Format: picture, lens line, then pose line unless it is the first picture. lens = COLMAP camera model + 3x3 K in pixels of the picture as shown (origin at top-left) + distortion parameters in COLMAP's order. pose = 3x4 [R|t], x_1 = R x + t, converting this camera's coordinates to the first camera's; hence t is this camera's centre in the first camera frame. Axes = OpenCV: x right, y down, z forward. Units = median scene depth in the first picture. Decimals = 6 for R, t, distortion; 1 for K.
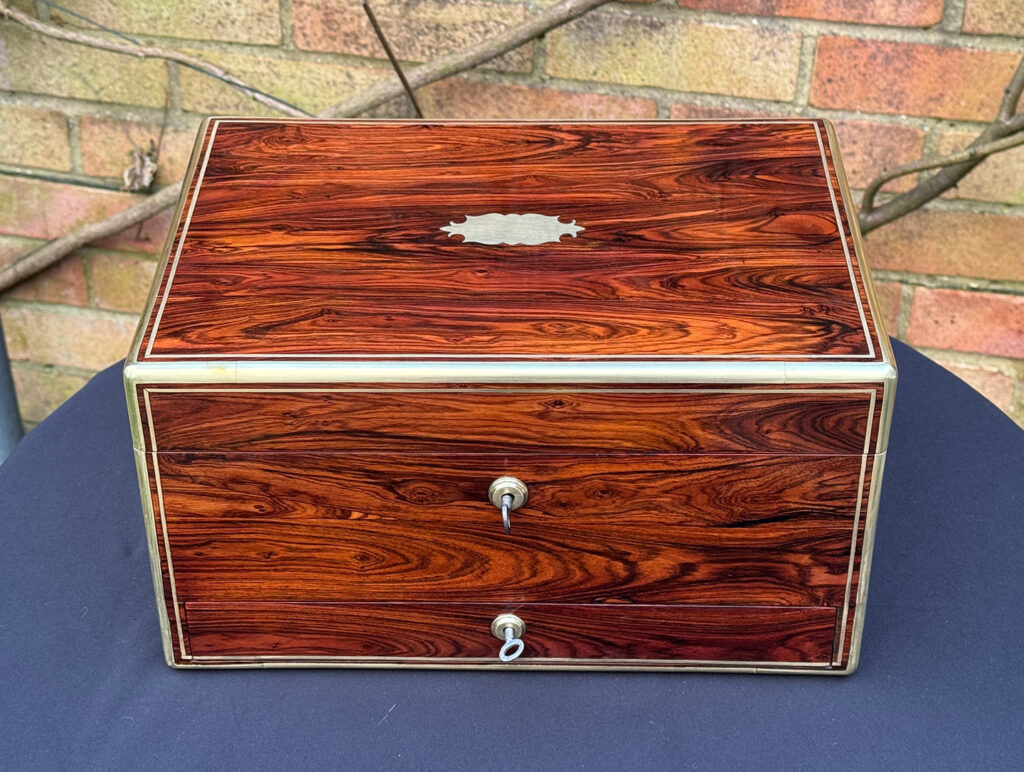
lens RADIAL K [[1890.9, 0, 501.1], [0, 1890.9, 355.8], [0, 0, 1]] dist [0.144211, -0.048866]
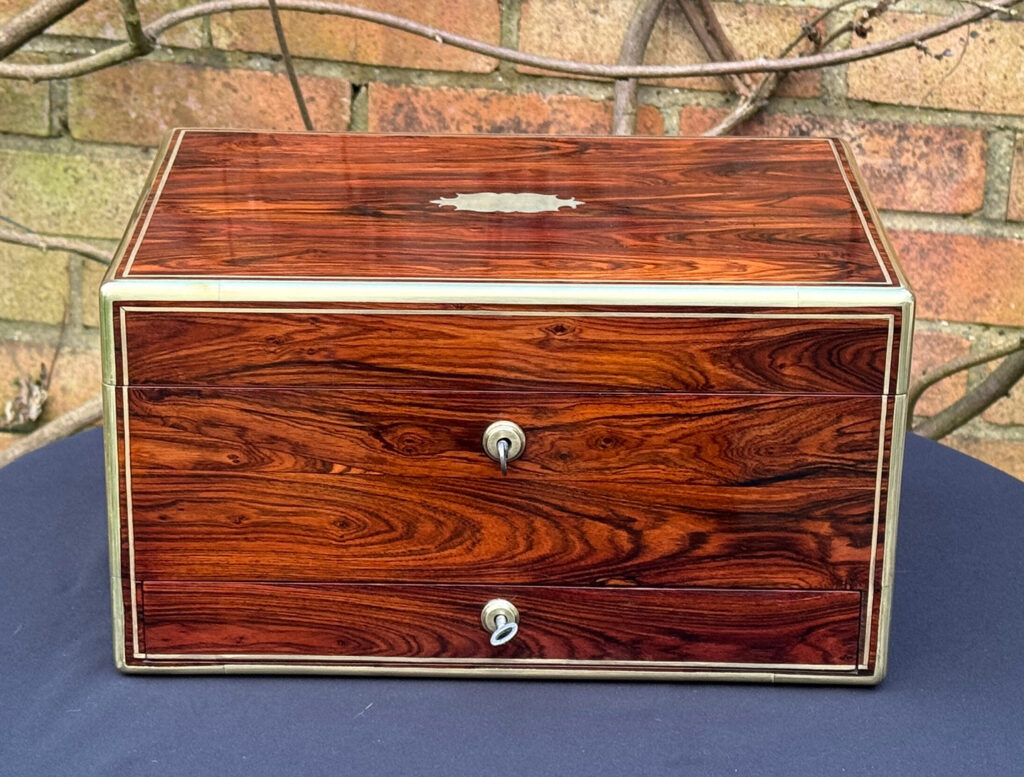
lens RADIAL K [[2666.1, 0, 489.2], [0, 2666.1, 384.9], [0, 0, 1]] dist [0.109760, 0.429145]
pose [[0.999631, 0.015445, 0.022328, -0.032004], [-0.009696, 0.971276, -0.237756, 0.345132], [-0.025358, 0.237452, 0.971068, -0.264940]]
